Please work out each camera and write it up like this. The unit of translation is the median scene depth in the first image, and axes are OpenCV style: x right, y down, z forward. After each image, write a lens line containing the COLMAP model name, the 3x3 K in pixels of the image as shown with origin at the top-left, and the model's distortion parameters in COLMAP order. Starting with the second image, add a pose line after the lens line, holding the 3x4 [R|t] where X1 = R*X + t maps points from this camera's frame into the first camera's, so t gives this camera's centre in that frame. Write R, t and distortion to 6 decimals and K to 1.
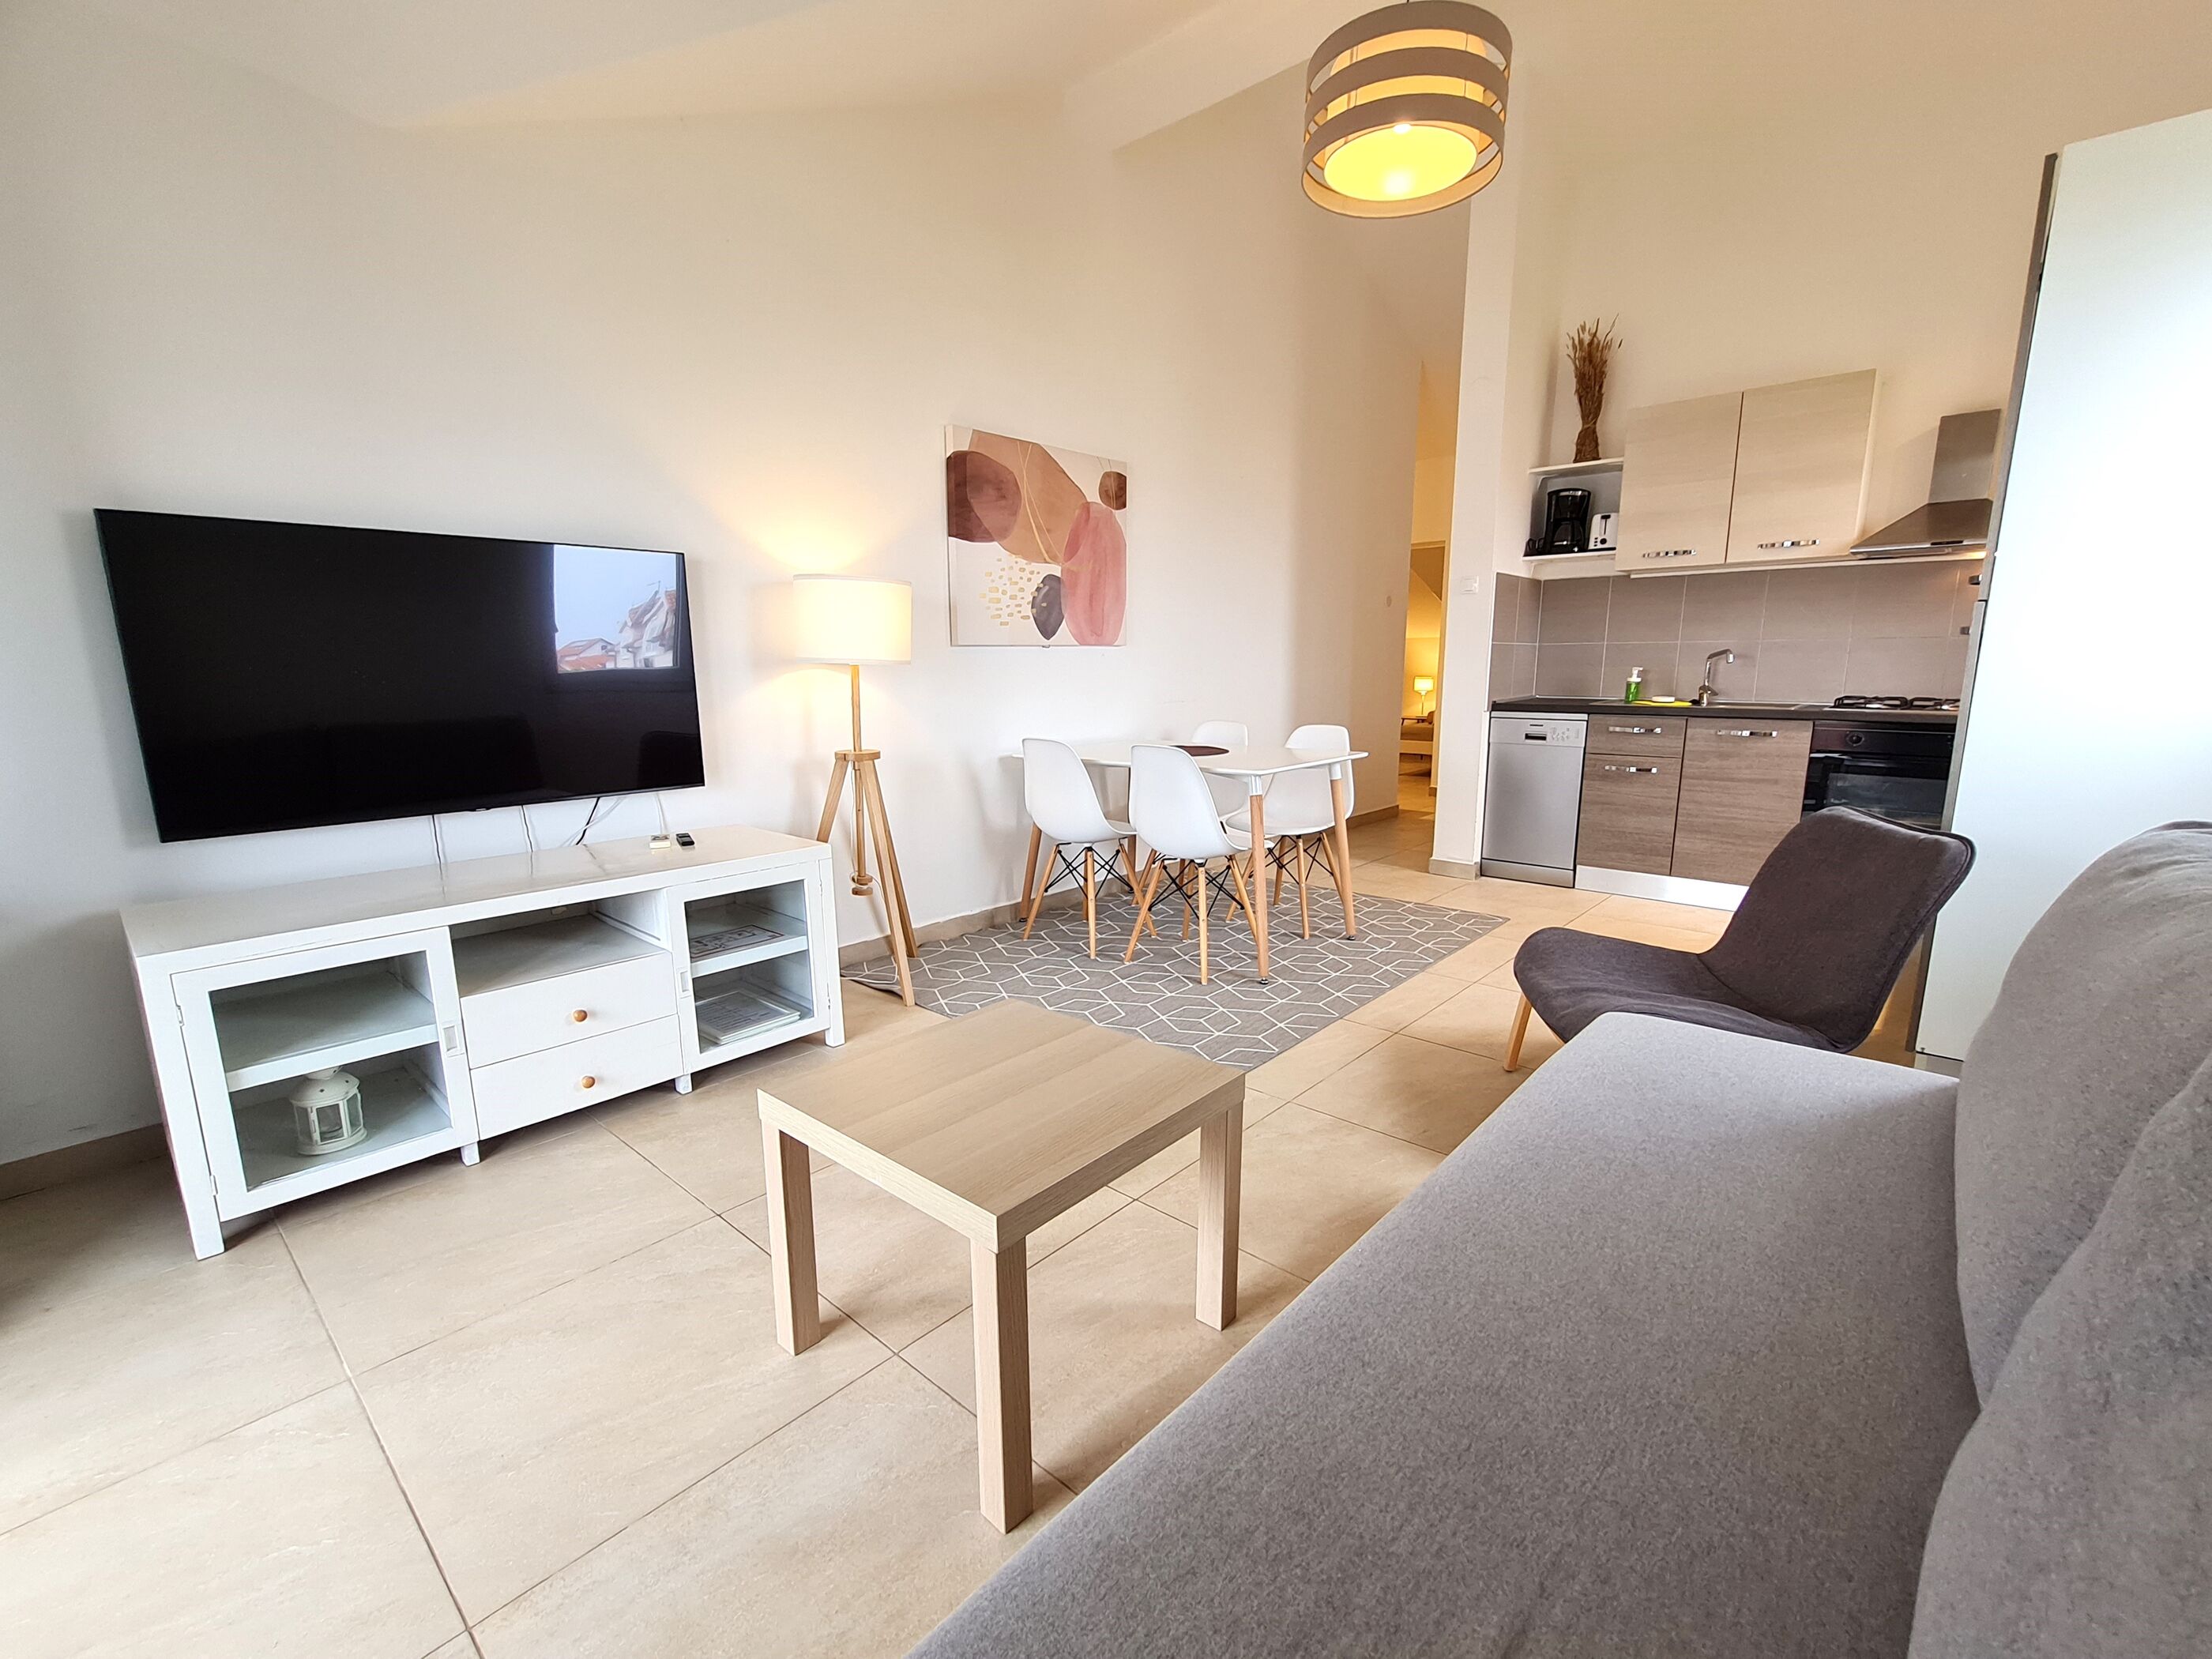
lens RADIAL K [[965.0, 0, 1103.5], [0, 965.0, 849.2], [0, 0, 1]] dist [0.001899, -0.000073]
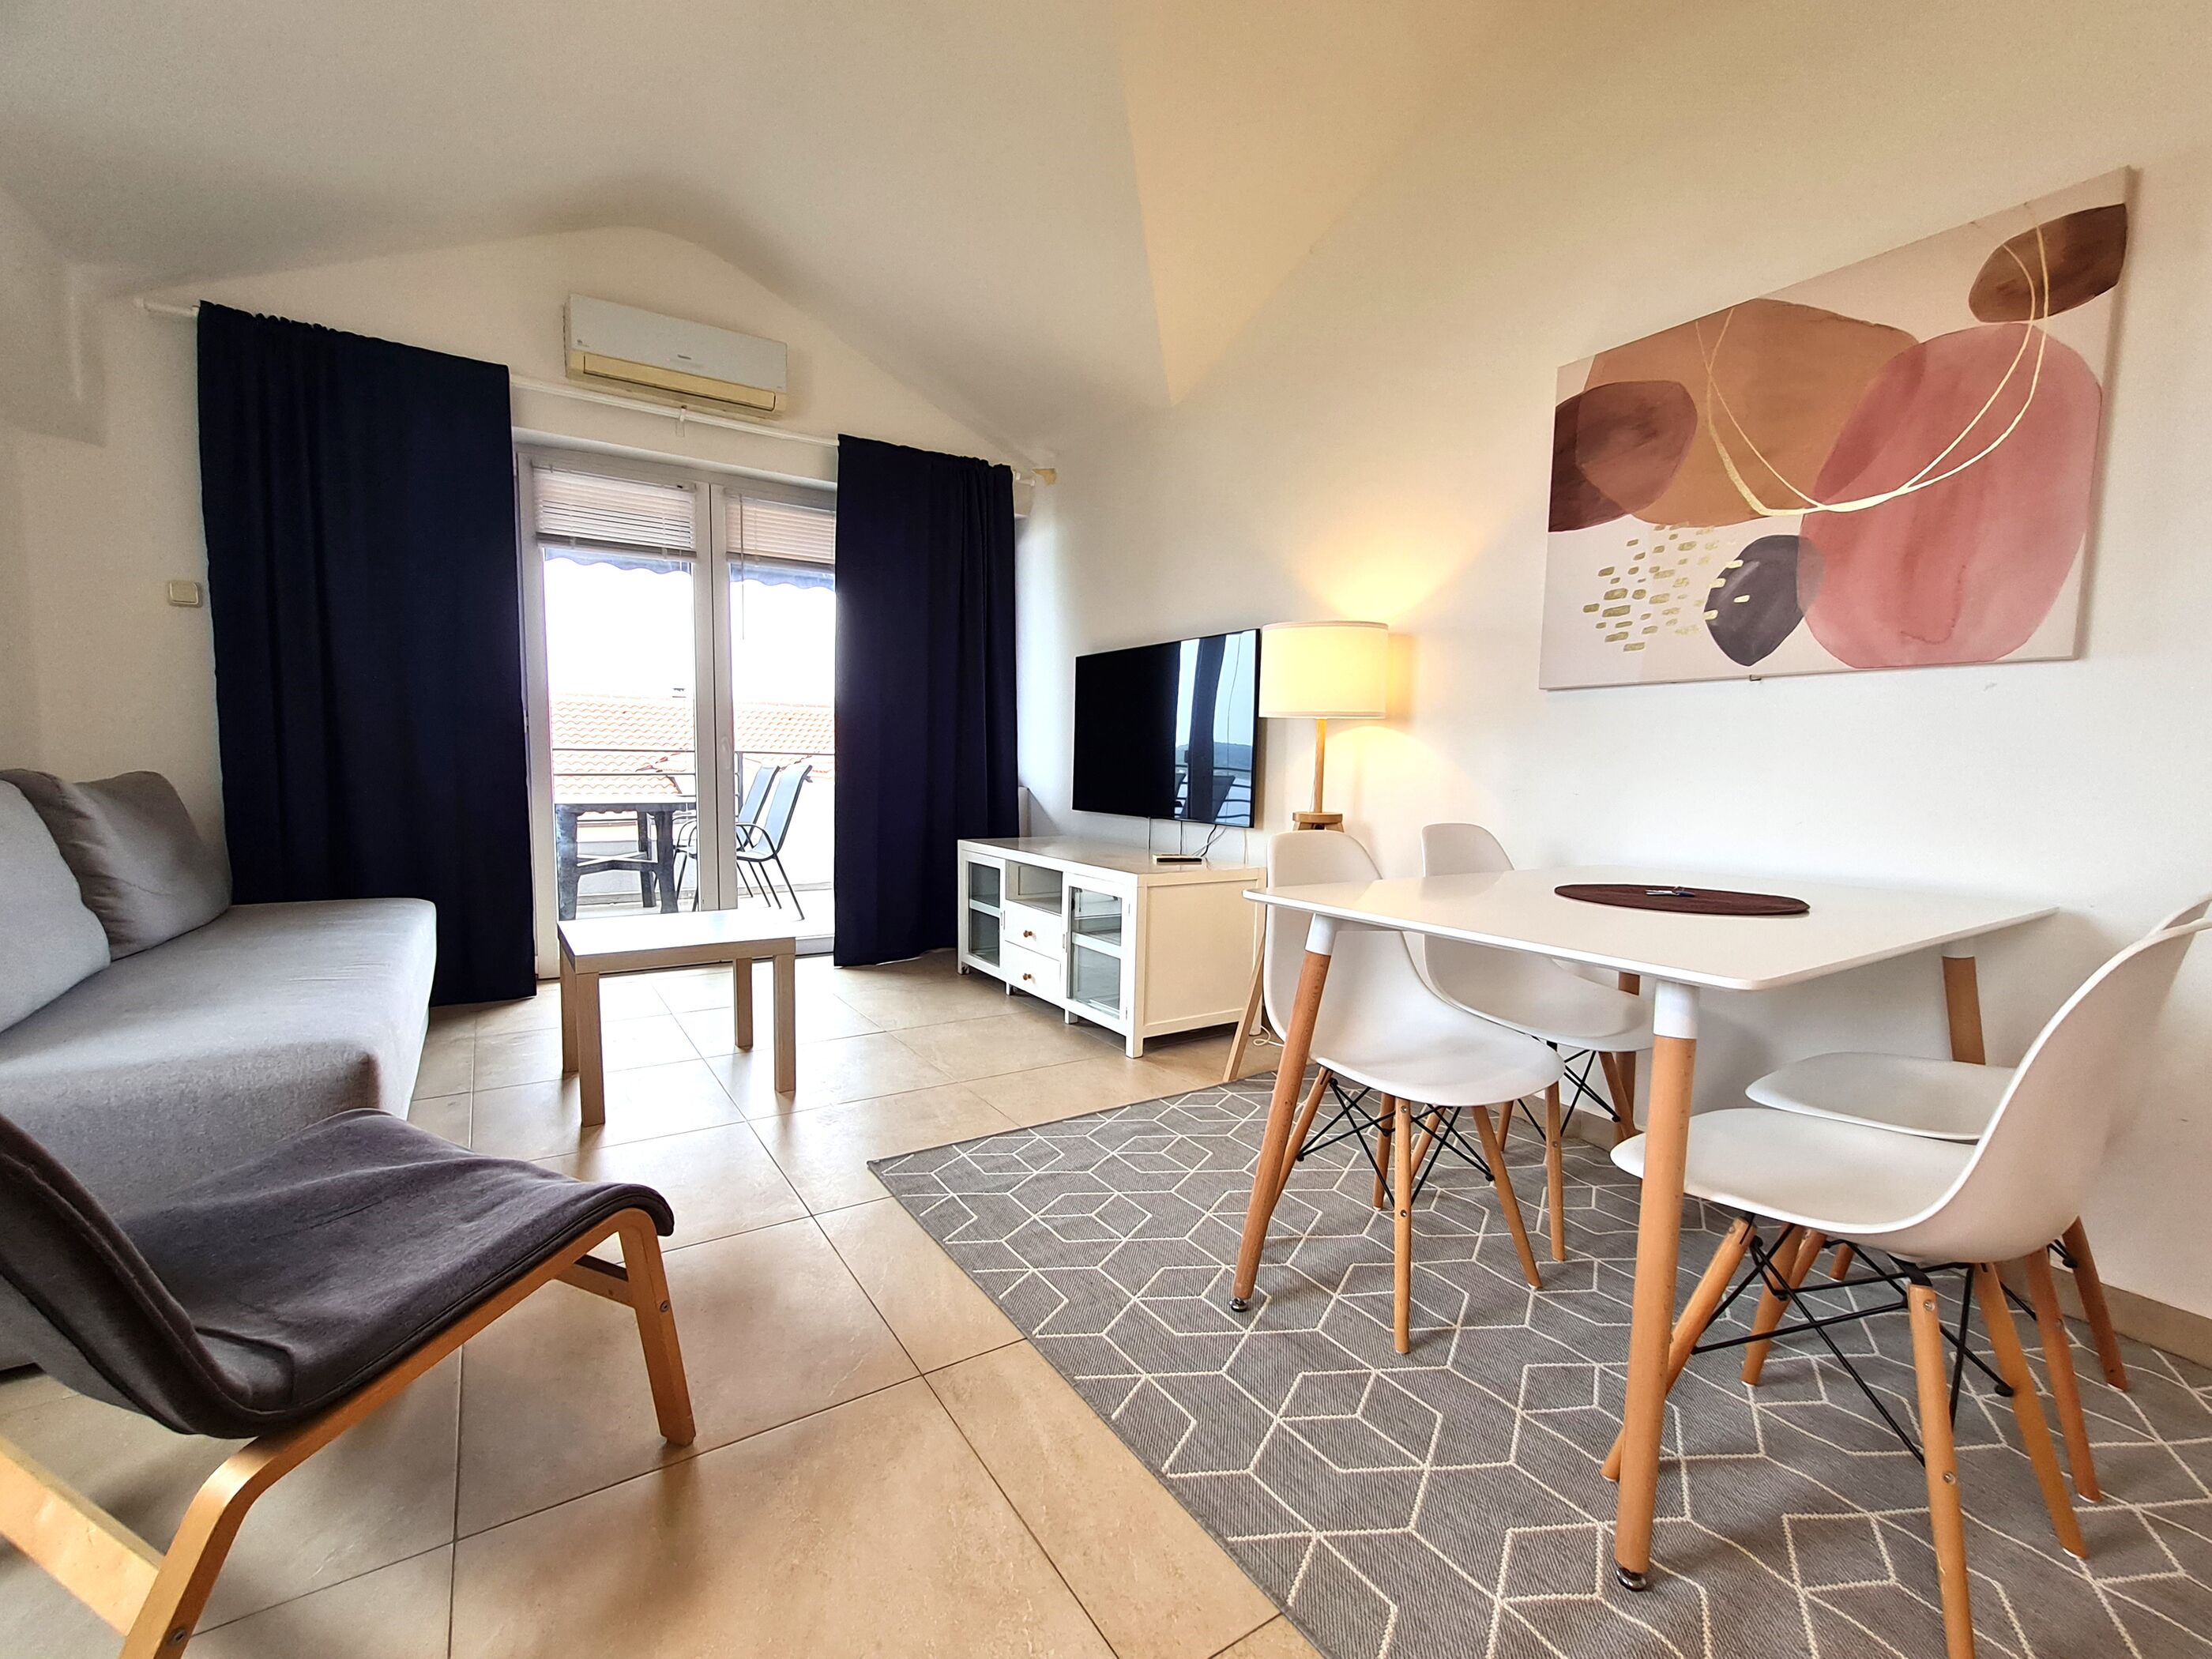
lens RADIAL K [[965.0, 0, 1103.5], [0, 965.0, 849.2], [0, 0, 1]] dist [0.001899, -0.000073]
pose [[-0.266084, 0.095207, -0.959237, 0.539948], [-0.199259, 0.968186, 0.151368, -0.132089], [0.943130, 0.231413, -0.238648, 0.824769]]
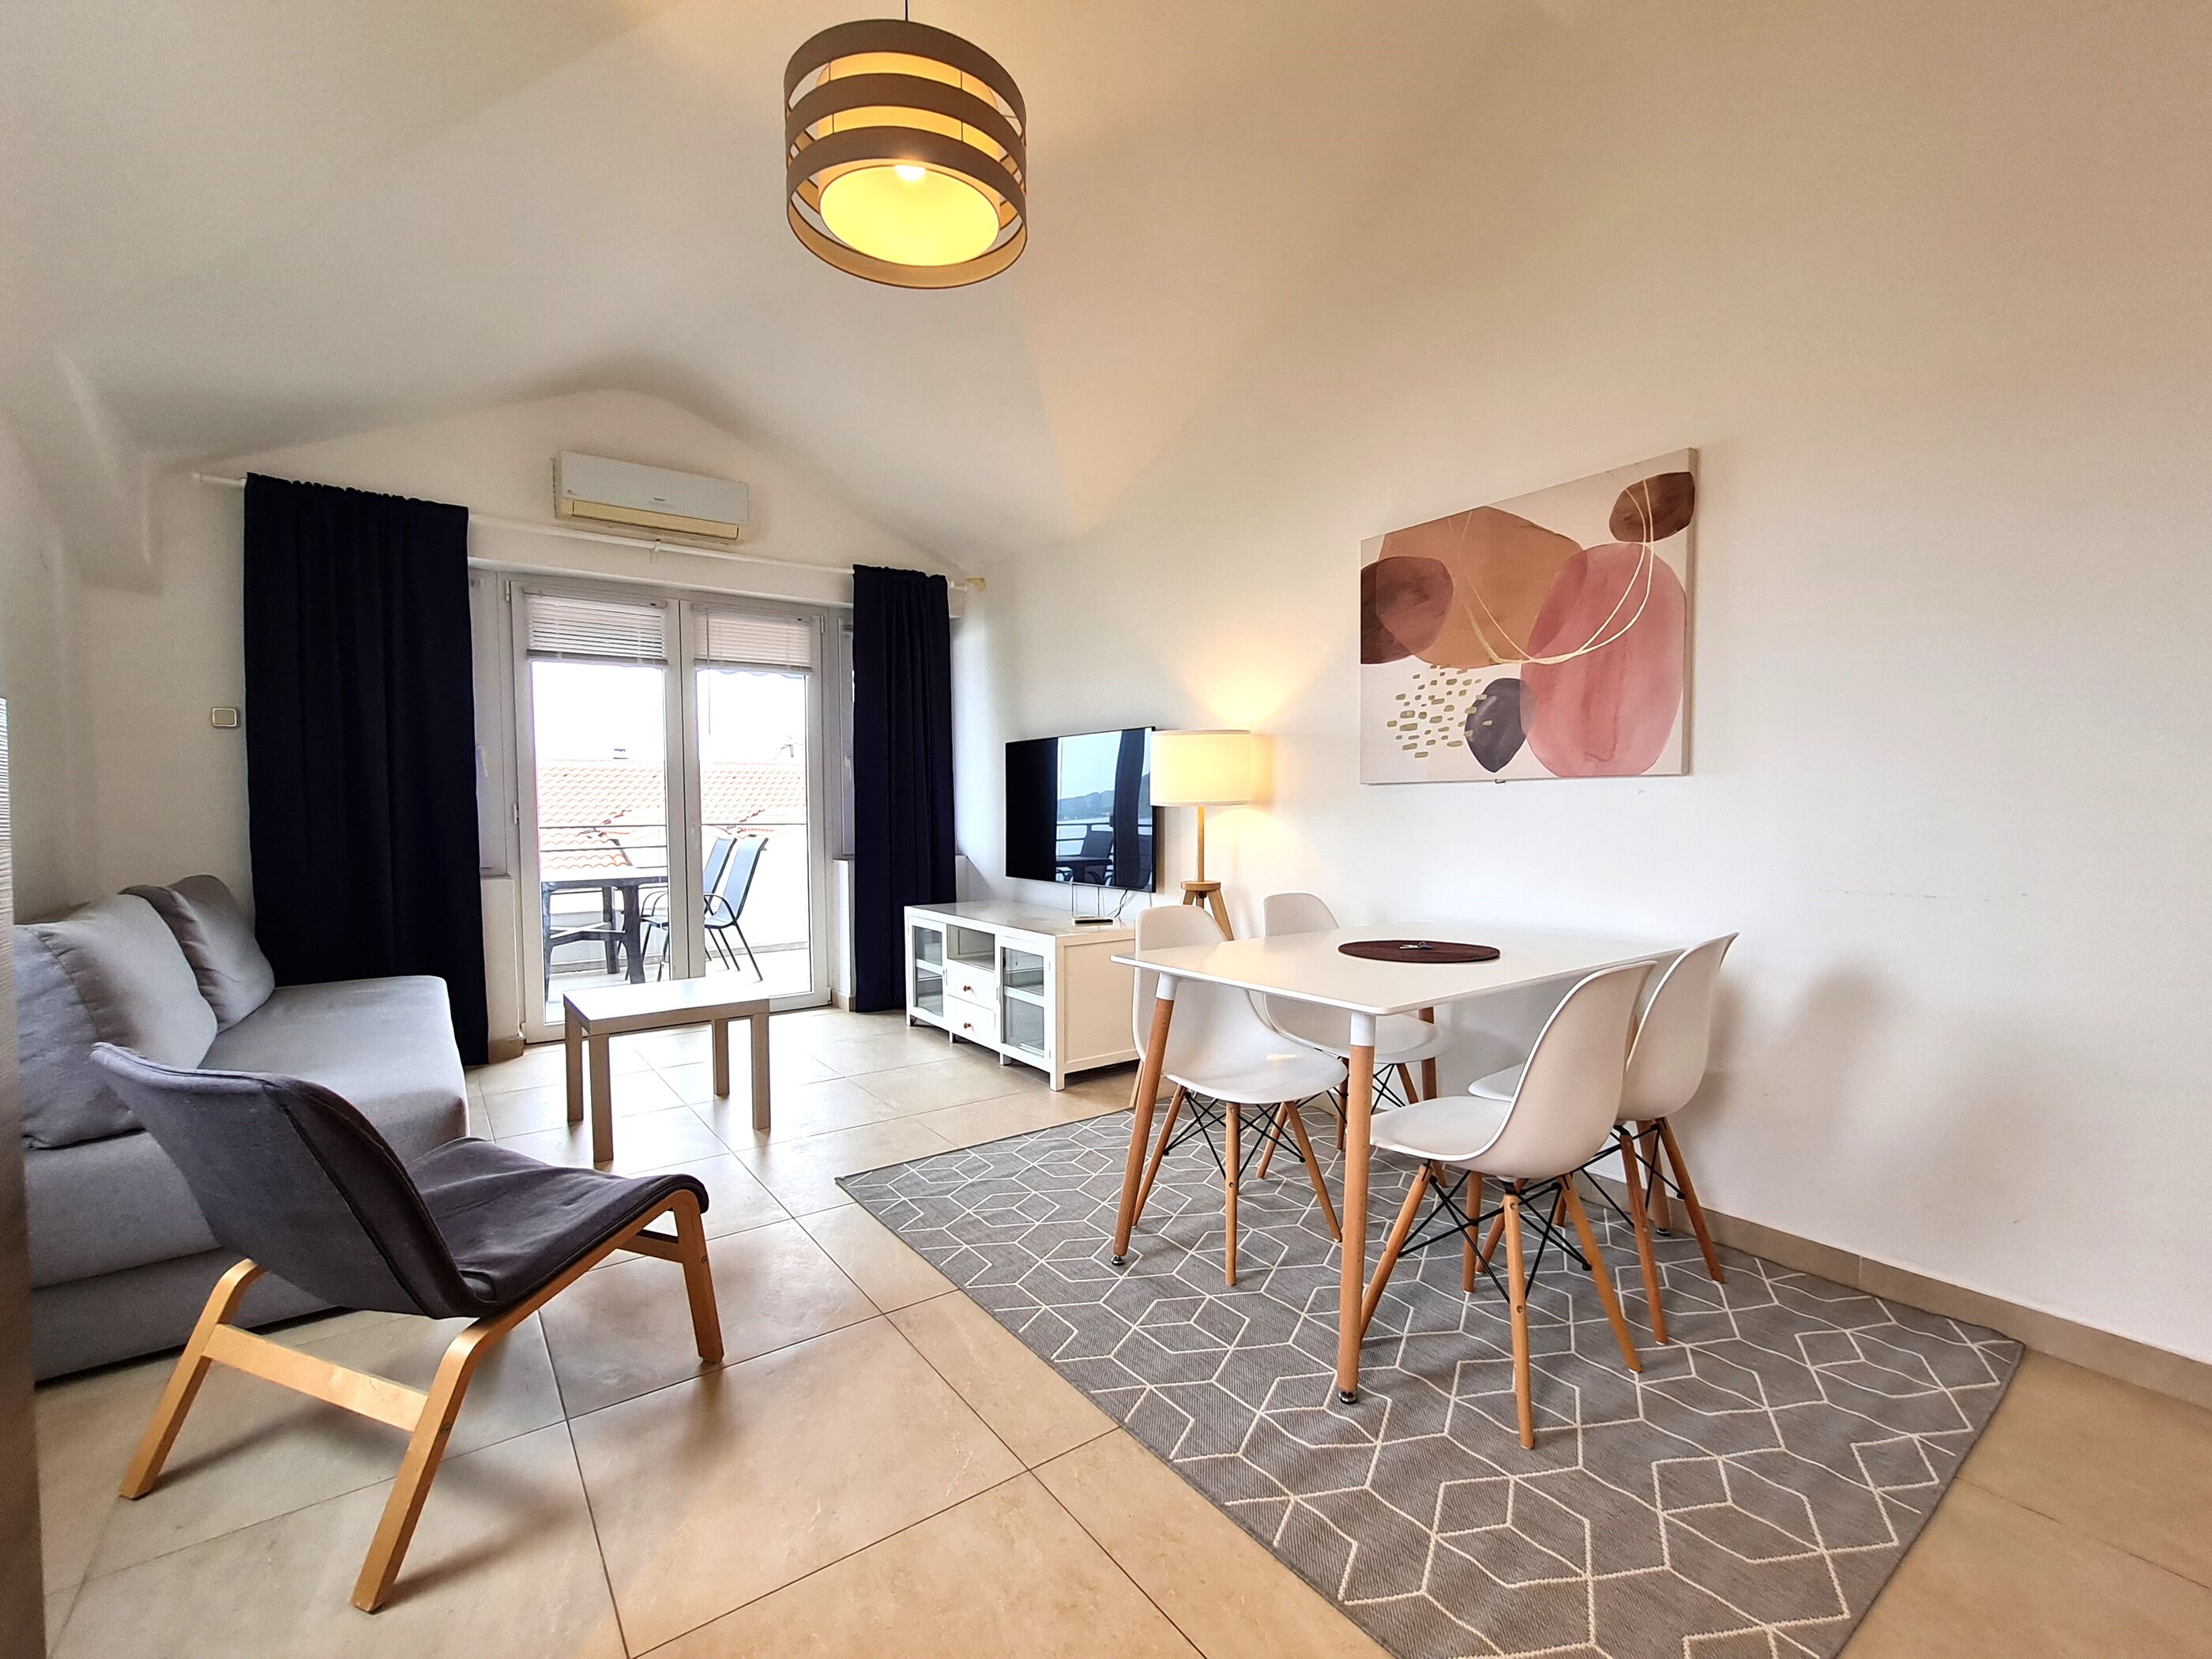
lens RADIAL K [[965.0, 0, 1103.5], [0, 965.0, 849.2], [0, 0, 1]] dist [0.001899, -0.000073]
pose [[-0.213149, 0.054491, -0.975499, 0.683194], [-0.179604, 0.979243, 0.093944, -0.178077], [0.960370, 0.195227, -0.198937, 0.882924]]
